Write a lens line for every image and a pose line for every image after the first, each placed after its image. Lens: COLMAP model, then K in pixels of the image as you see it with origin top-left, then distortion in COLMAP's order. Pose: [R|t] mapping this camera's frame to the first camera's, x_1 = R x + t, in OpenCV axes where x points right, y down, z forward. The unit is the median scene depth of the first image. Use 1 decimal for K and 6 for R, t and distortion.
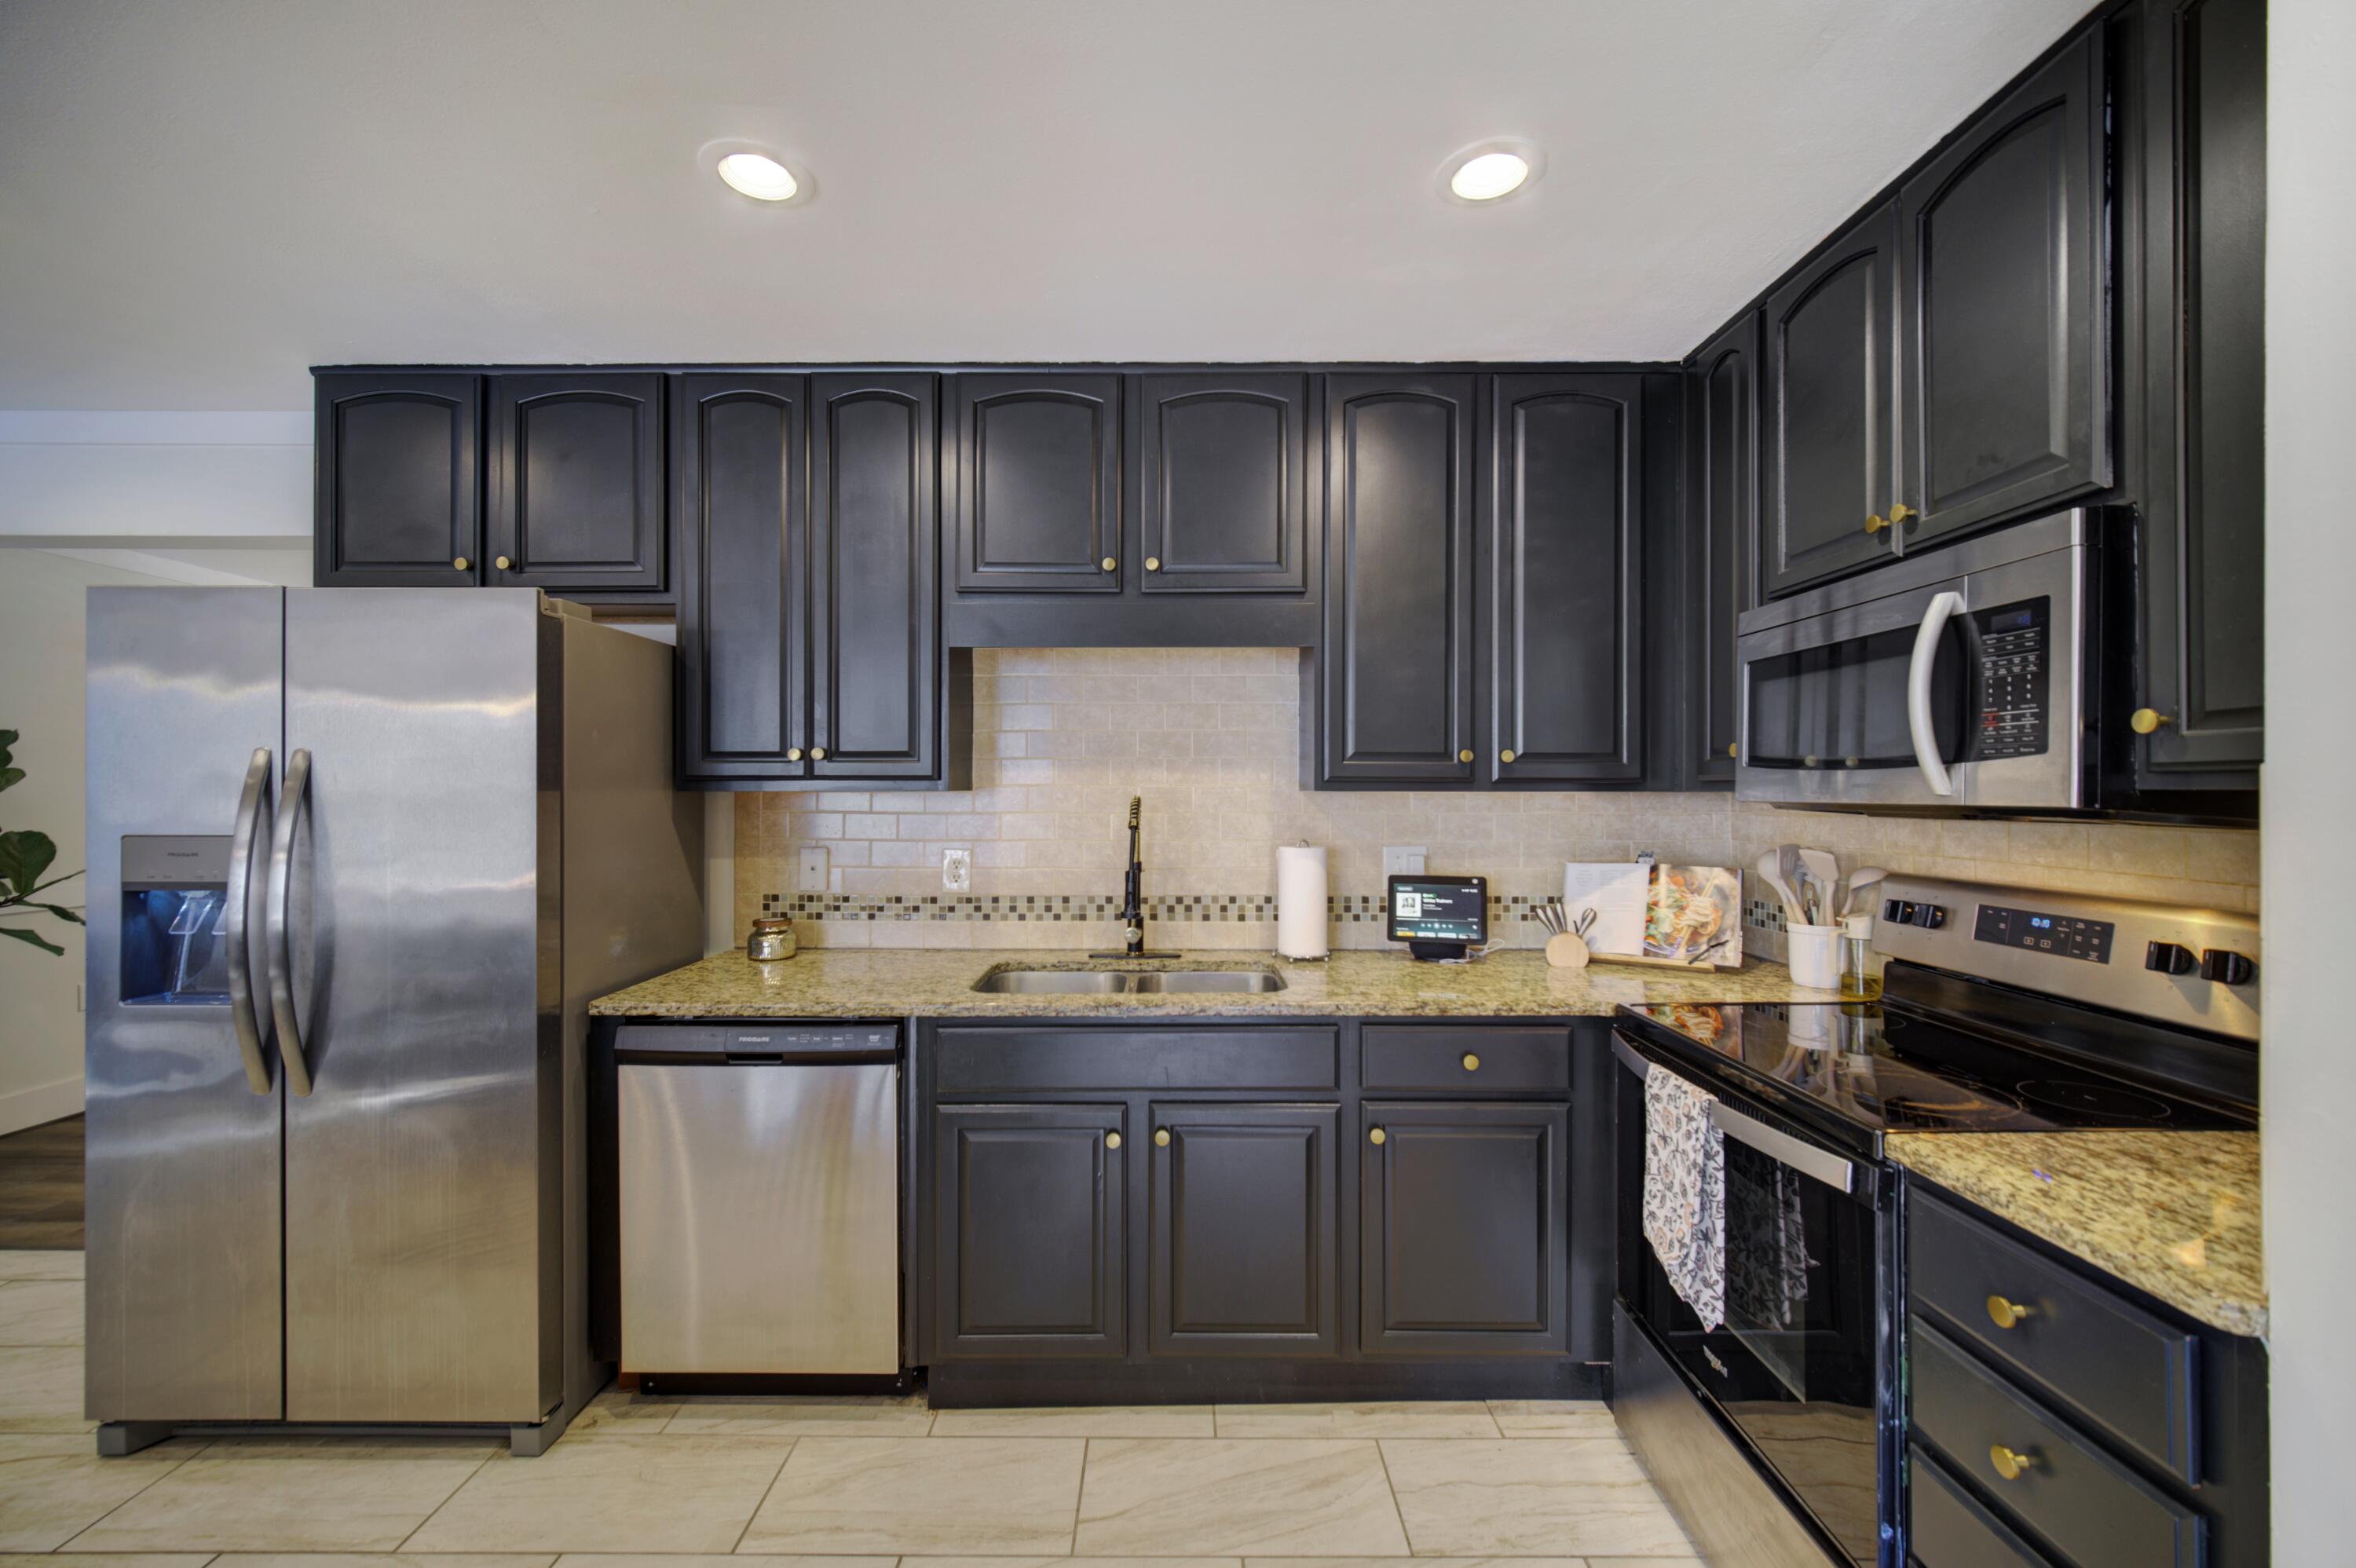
lens RADIAL K [[935.5, 0, 1169.4], [0, 935.5, 788.8], [0, 0, 1]] dist [-0.002175, -0.000131]
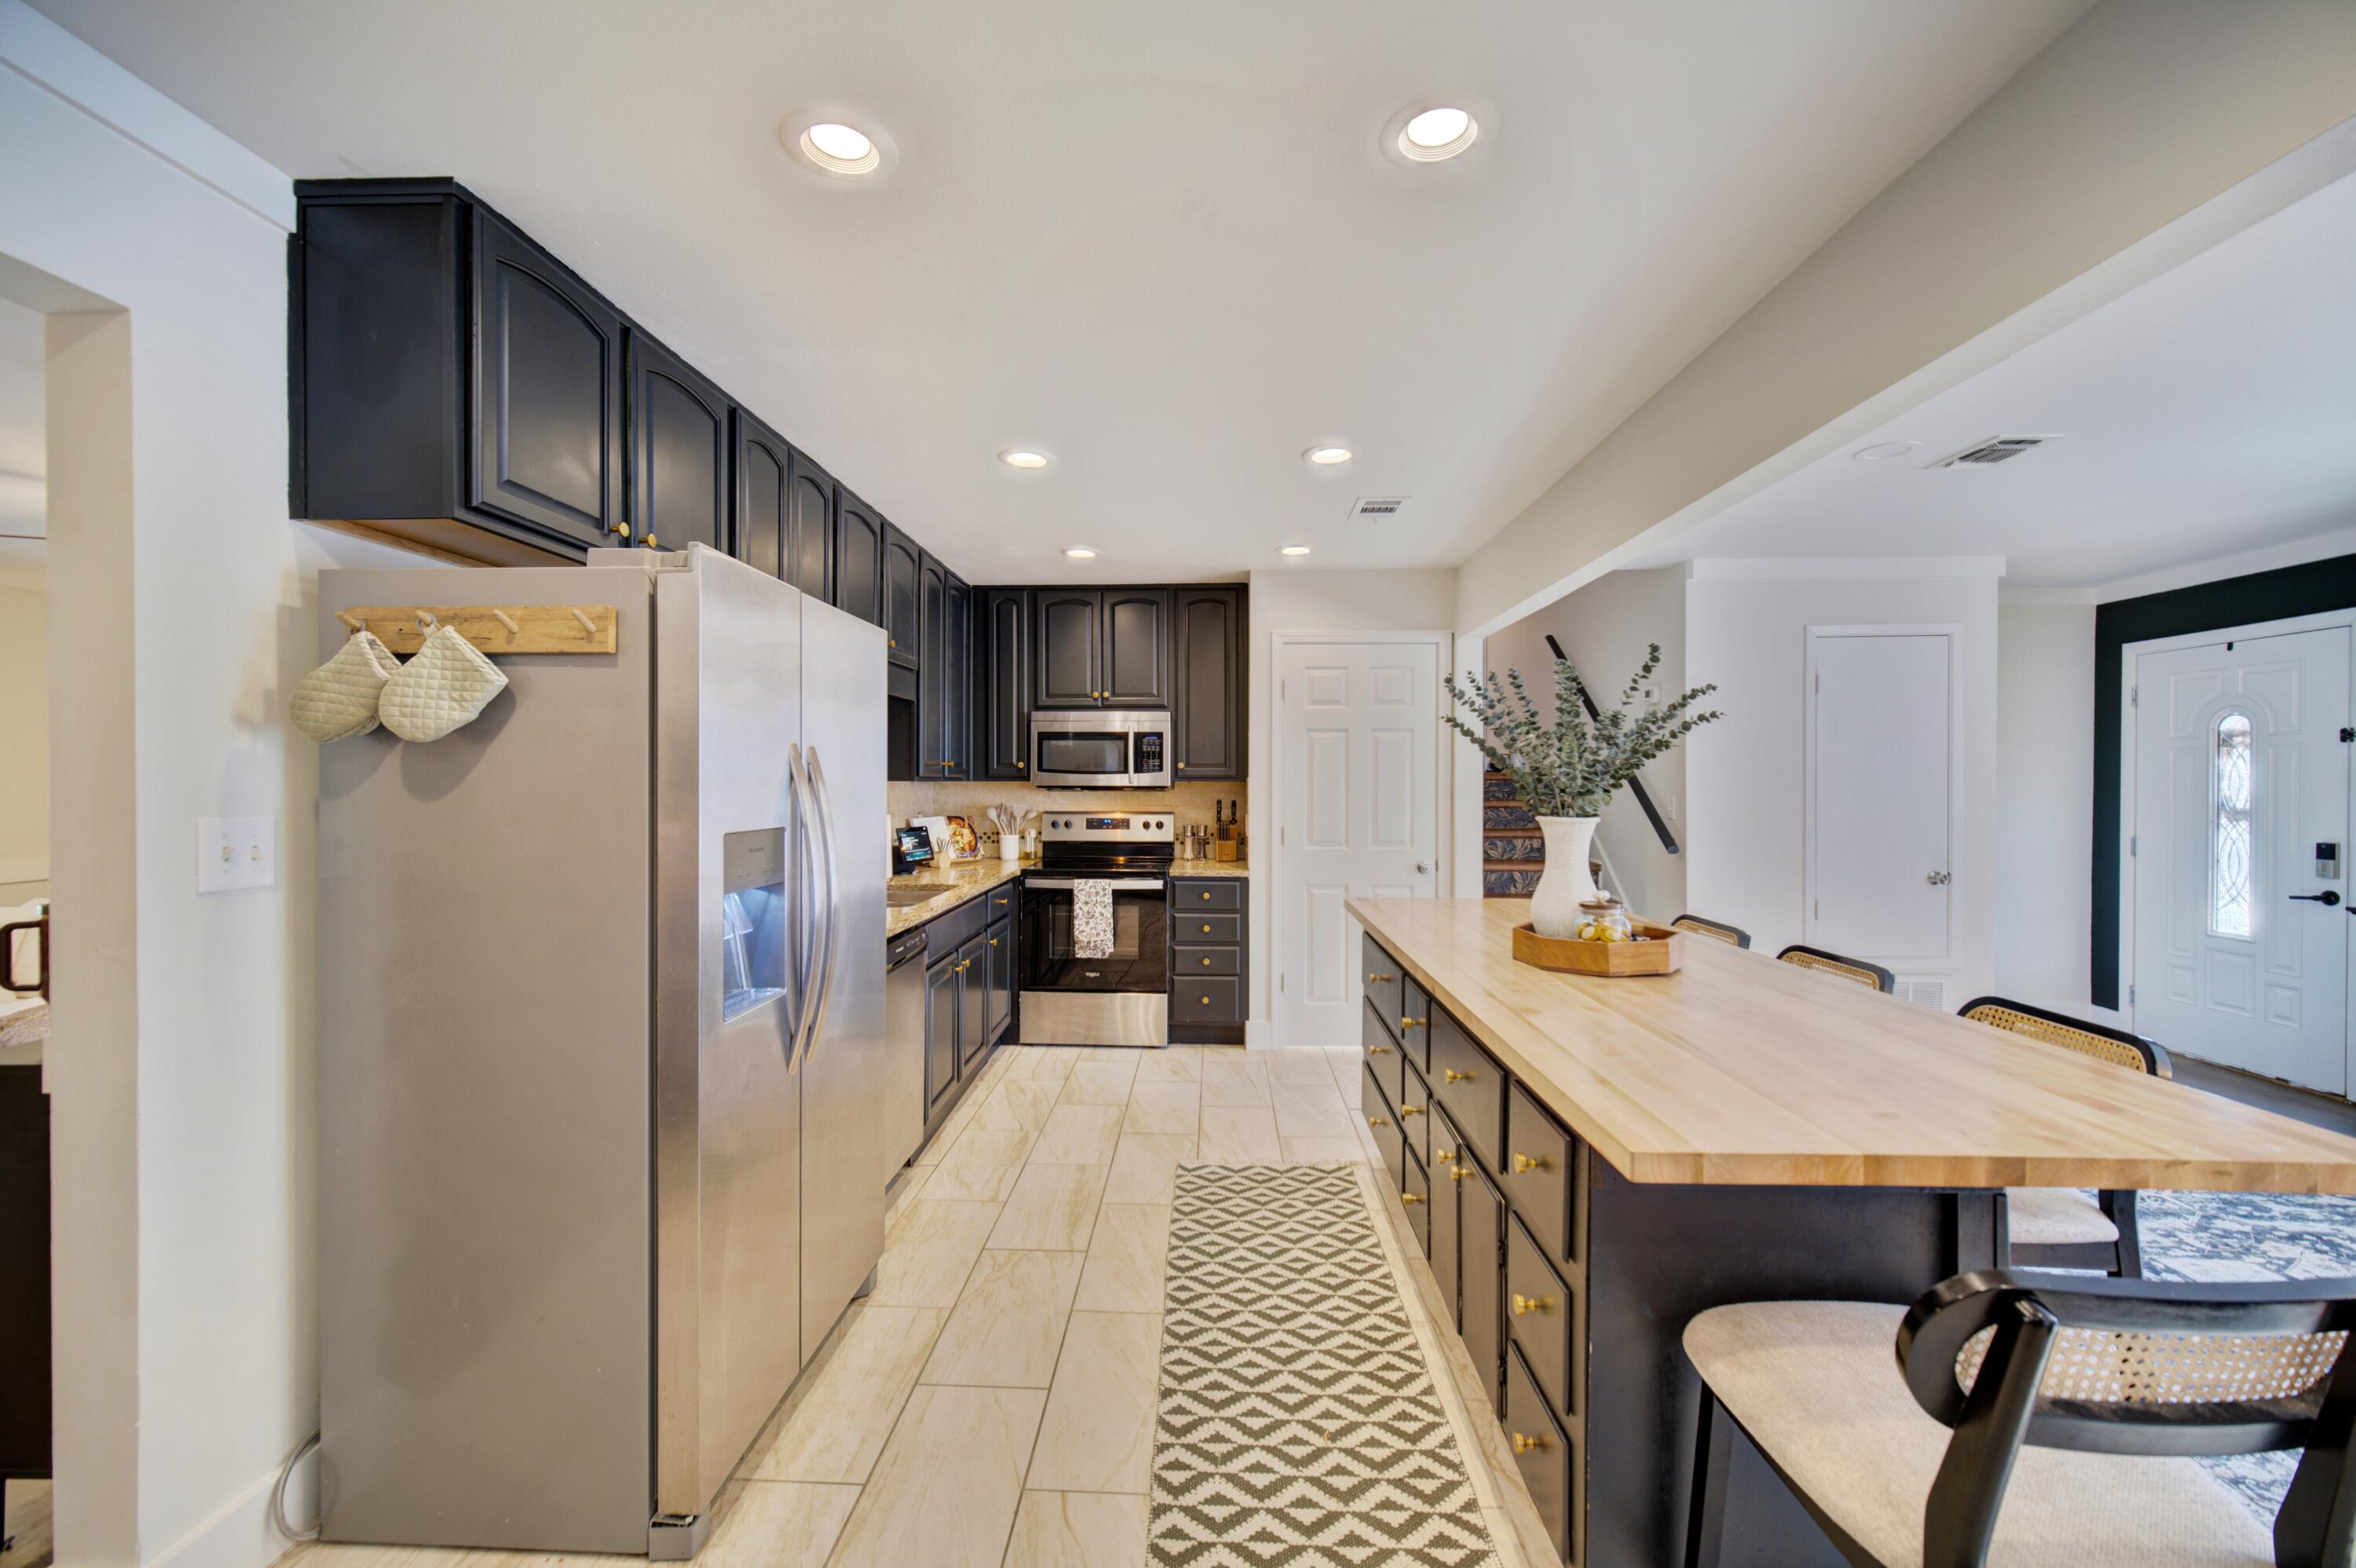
lens RADIAL K [[925.4, 0, 1169.2], [0, 925.4, 790.3], [0, 0, 1]] dist [-0.001319, 0.000343]
pose [[0.040322, -0.011218, 0.999124, -1.613617], [-0.003532, 0.999929, 0.011370, -0.002986], [-0.999180, -0.003987, 0.040280, 0.444422]]
